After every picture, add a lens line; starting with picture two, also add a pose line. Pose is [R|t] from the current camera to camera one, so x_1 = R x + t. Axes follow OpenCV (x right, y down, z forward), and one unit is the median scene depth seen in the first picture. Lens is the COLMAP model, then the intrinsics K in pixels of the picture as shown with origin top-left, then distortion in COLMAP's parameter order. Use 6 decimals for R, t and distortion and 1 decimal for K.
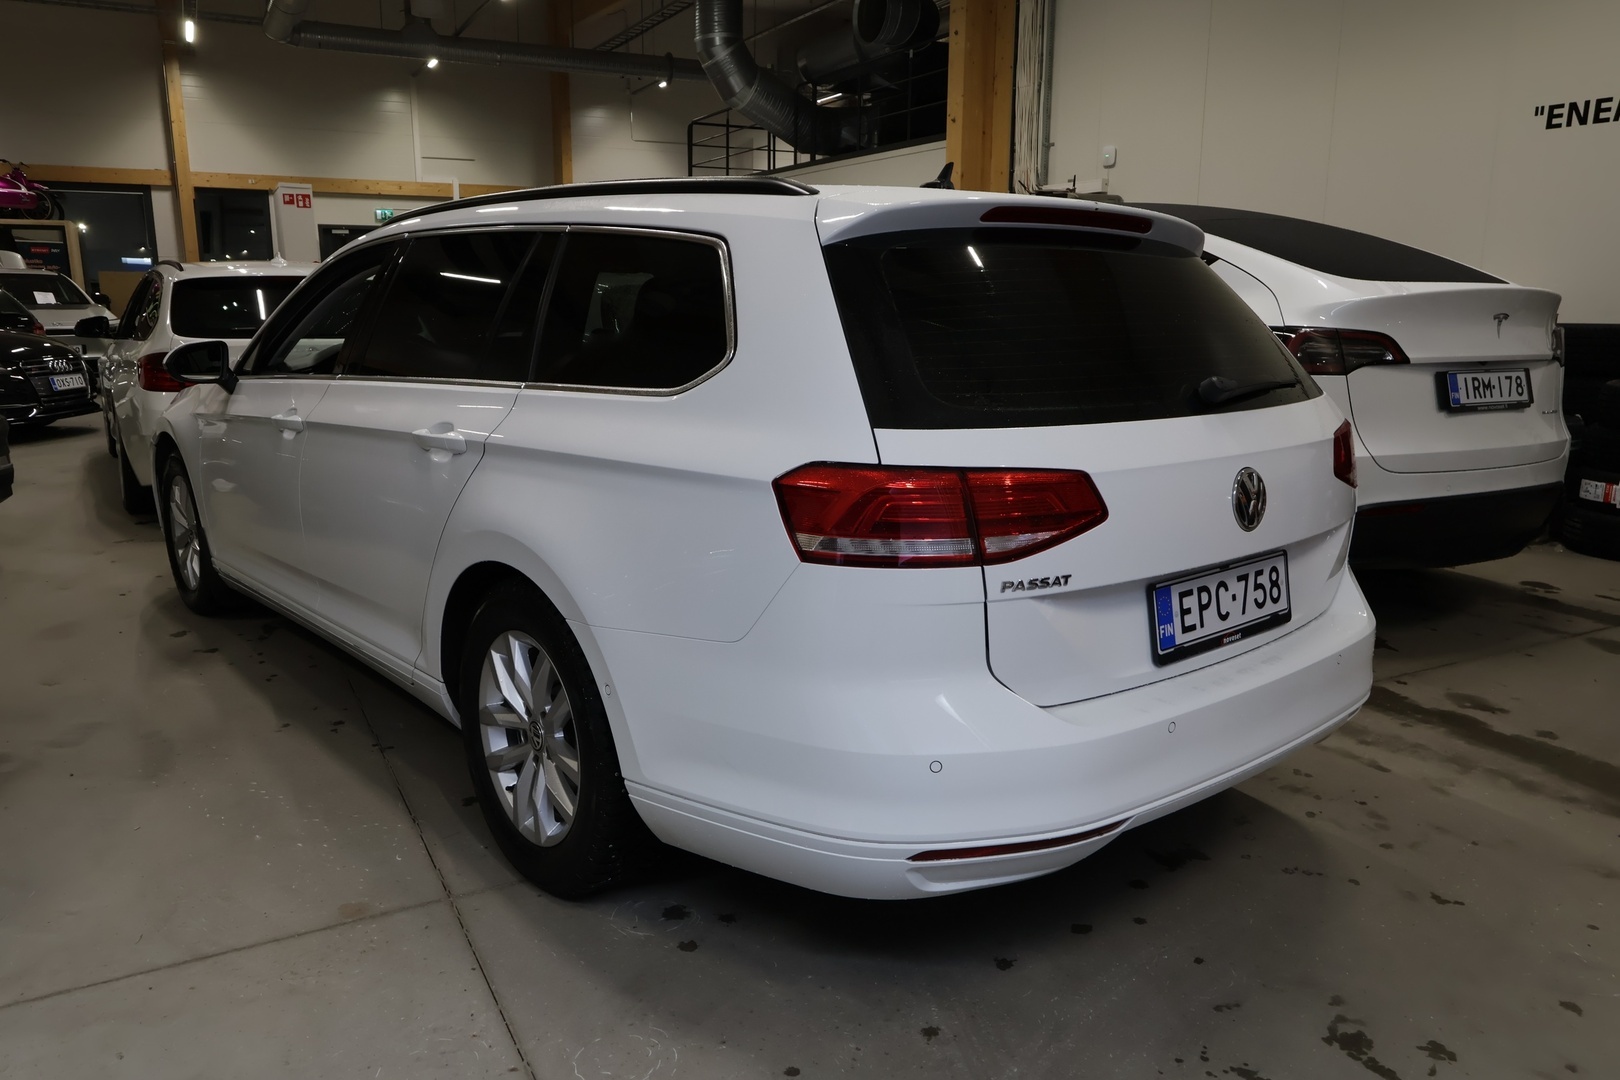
lens RADIAL K [[1160.8, 0, 808.4], [0, 1160.8, 539.3], [0, 0, 1]] dist [-0.027827, -0.001232]
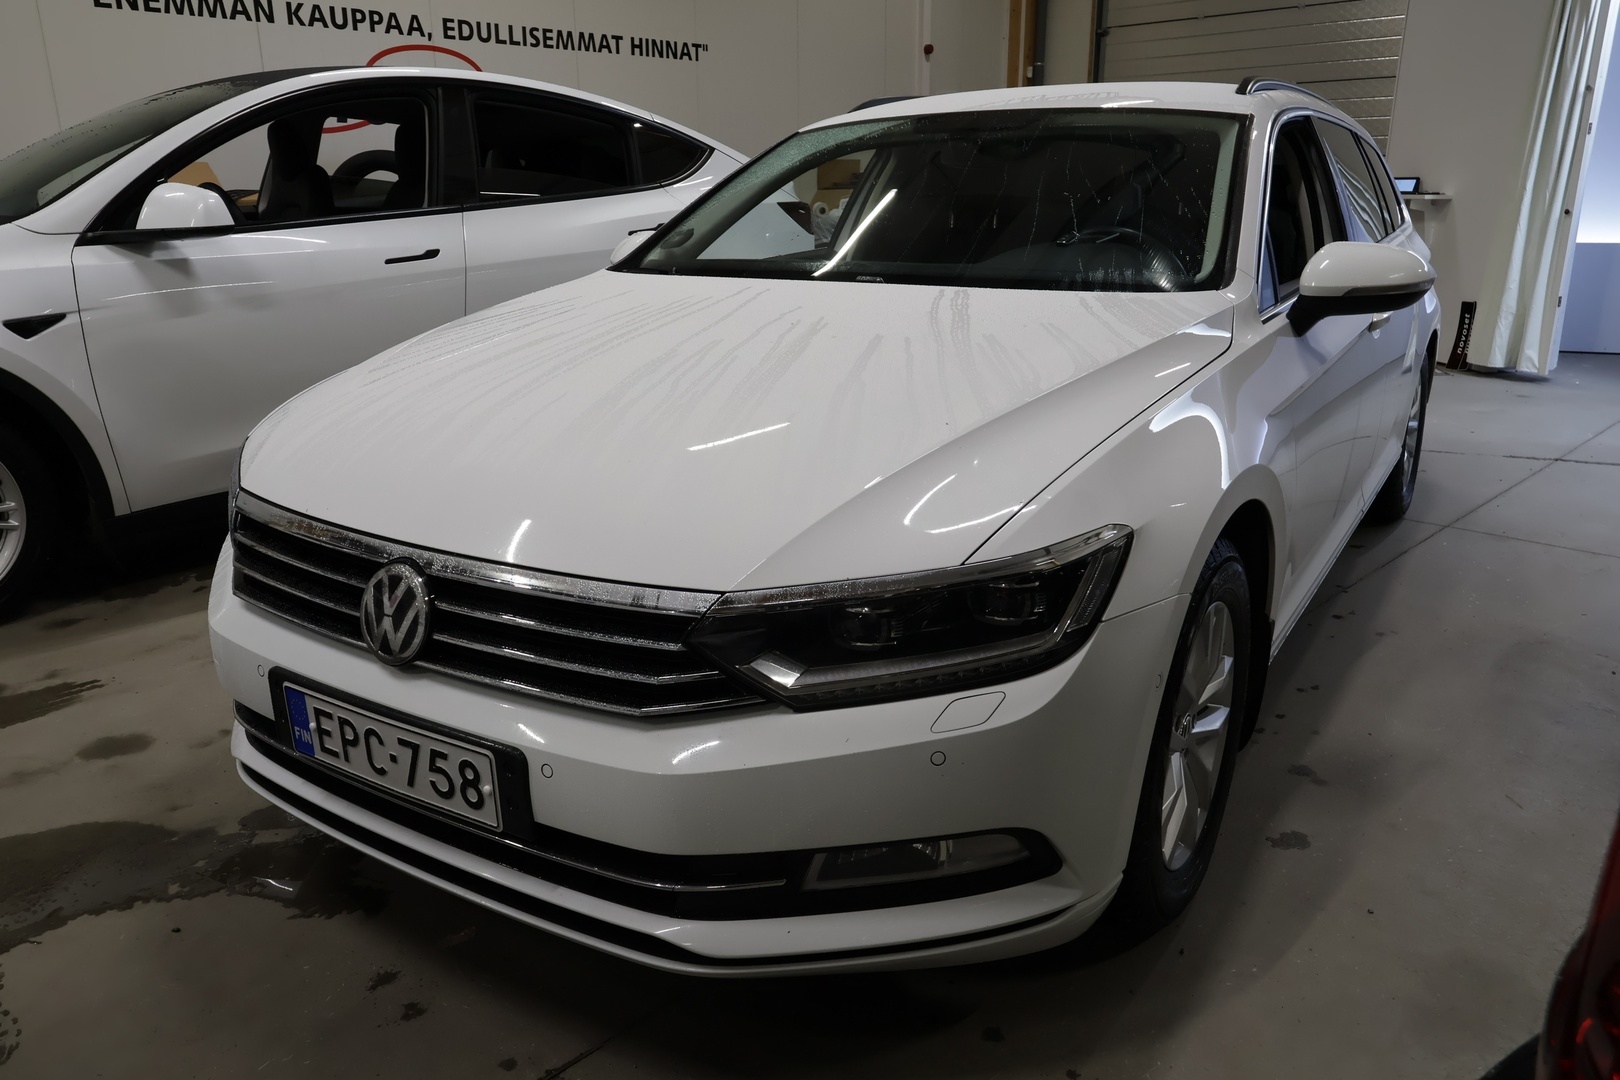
lens RADIAL K [[1160.8, 0, 811.0], [0, 1160.8, 544.0], [0, 0, 1]] dist [-0.027827, -0.001232]
pose [[-0.281454, -0.290677, 0.914489, -0.851845], [0.207010, 0.912181, 0.353656, -0.248643], [-0.936979, 0.288846, -0.196564, 1.169267]]
